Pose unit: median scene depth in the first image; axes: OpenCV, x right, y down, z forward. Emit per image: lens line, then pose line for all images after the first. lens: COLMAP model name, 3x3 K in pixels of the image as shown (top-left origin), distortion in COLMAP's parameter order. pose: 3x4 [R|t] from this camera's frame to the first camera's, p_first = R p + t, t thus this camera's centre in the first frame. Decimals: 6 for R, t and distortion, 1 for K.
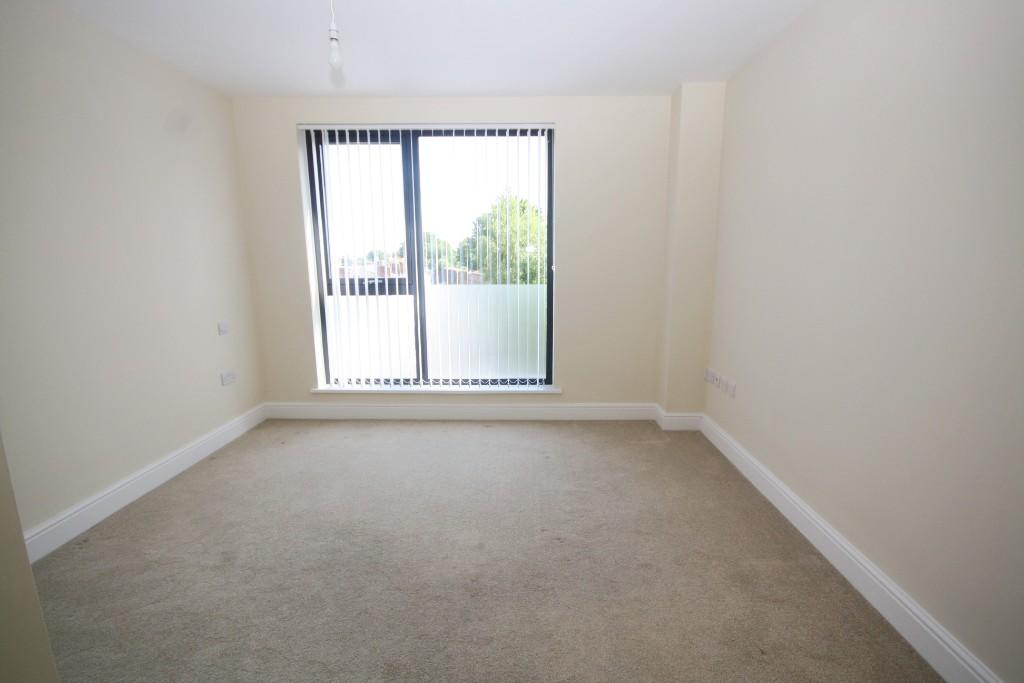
lens RADIAL K [[477.7, 0, 525.8], [0, 477.7, 344.3], [0, 0, 1]] dist [-0.001248, -0.000260]
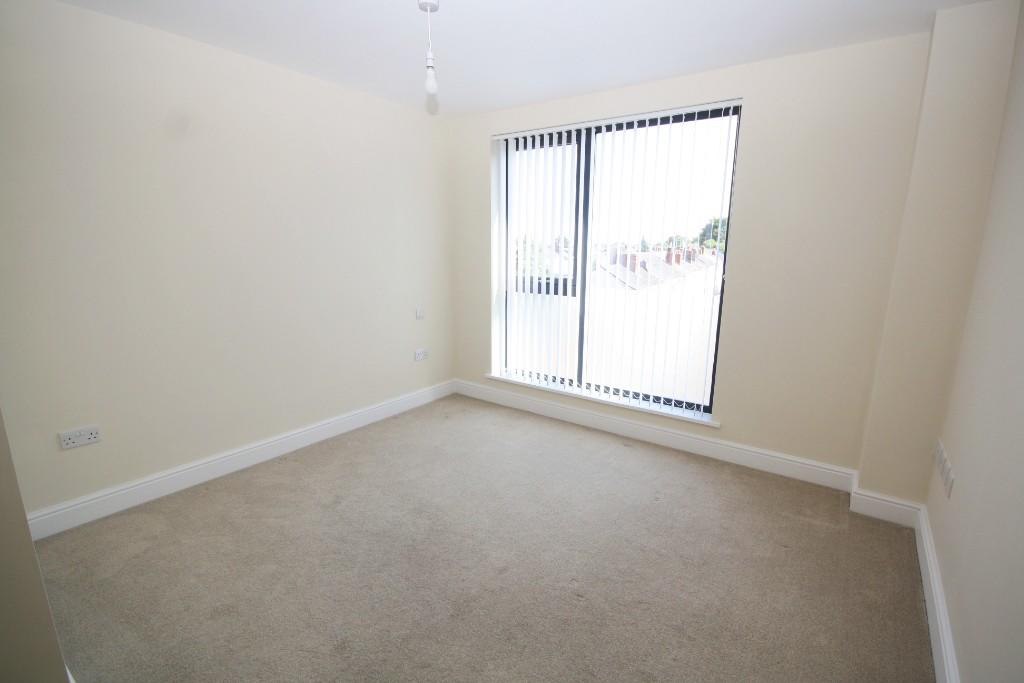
lens RADIAL K [[477.8, 0, 512.0], [0, 477.8, 341.5], [0, 0, 1]] dist [0.000346, 0.000055]
pose [[0.821030, 0.121932, -0.557712, 0.228804], [-0.110784, 0.992383, 0.053875, -0.051539], [0.560033, 0.017552, 0.828284, 0.112546]]
